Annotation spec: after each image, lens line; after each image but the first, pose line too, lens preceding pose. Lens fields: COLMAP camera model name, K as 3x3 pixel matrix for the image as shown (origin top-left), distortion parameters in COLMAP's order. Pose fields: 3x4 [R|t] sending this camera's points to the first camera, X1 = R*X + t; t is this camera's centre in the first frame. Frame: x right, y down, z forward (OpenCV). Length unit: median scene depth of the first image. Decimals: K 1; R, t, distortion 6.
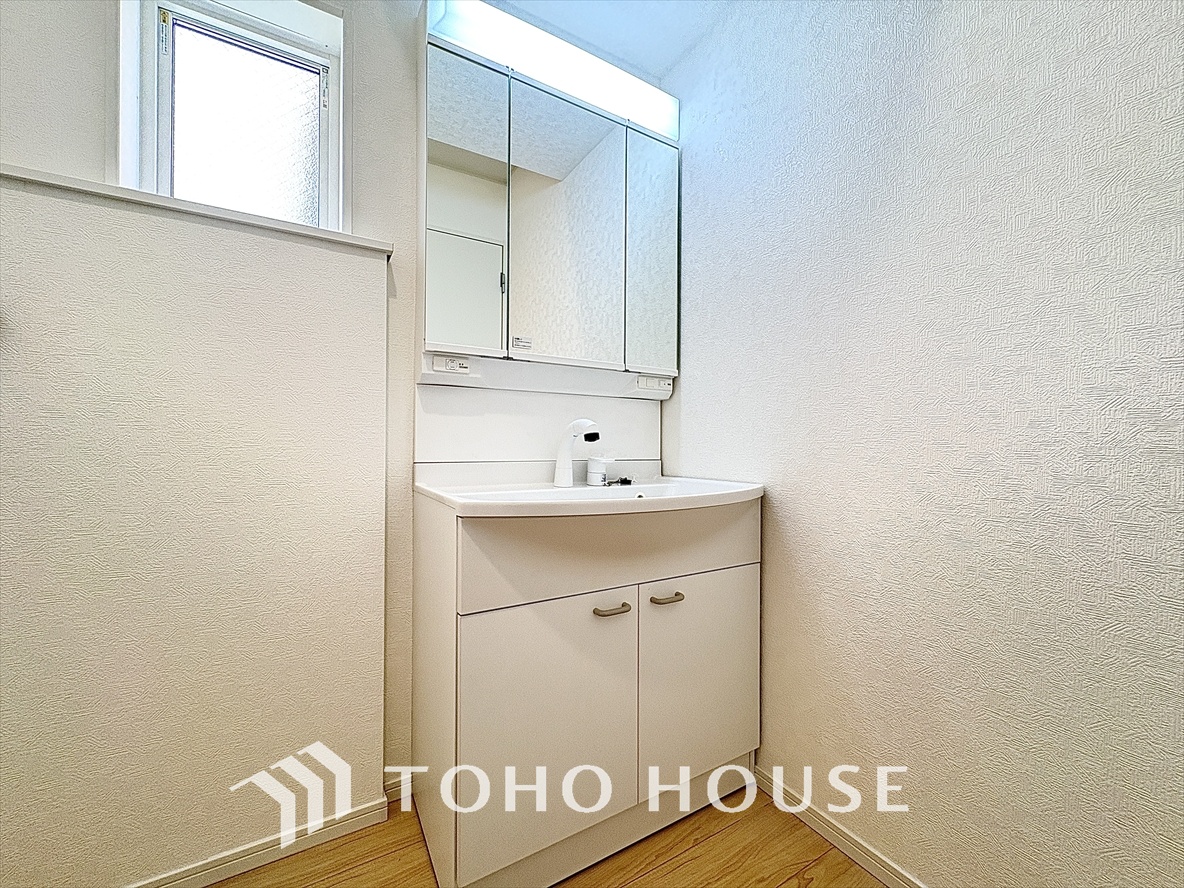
lens RADIAL K [[471.2, 0, 594.5], [0, 471.2, 445.6], [0, 0, 1]] dist [-0.000446, -0.000082]
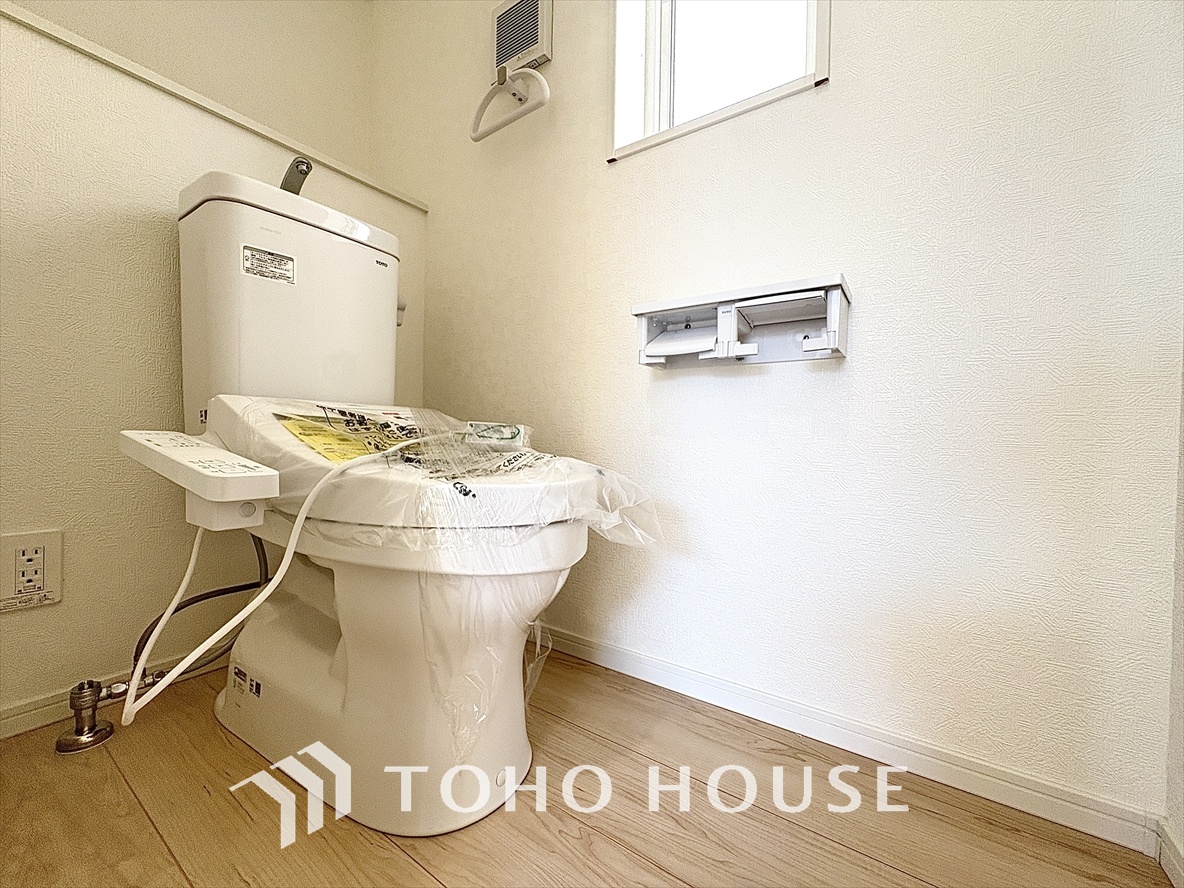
lens RADIAL K [[471.2, 0, 587.4], [0, 471.2, 444.1], [0, 0, 1]] dist [-0.000446, -0.000082]
pose [[0.903334, 0.001655, 0.428935, -0.021345], [-0.010642, 0.999771, 0.018553, 0.001013], [-0.428806, -0.021325, 0.903145, 0.455085]]
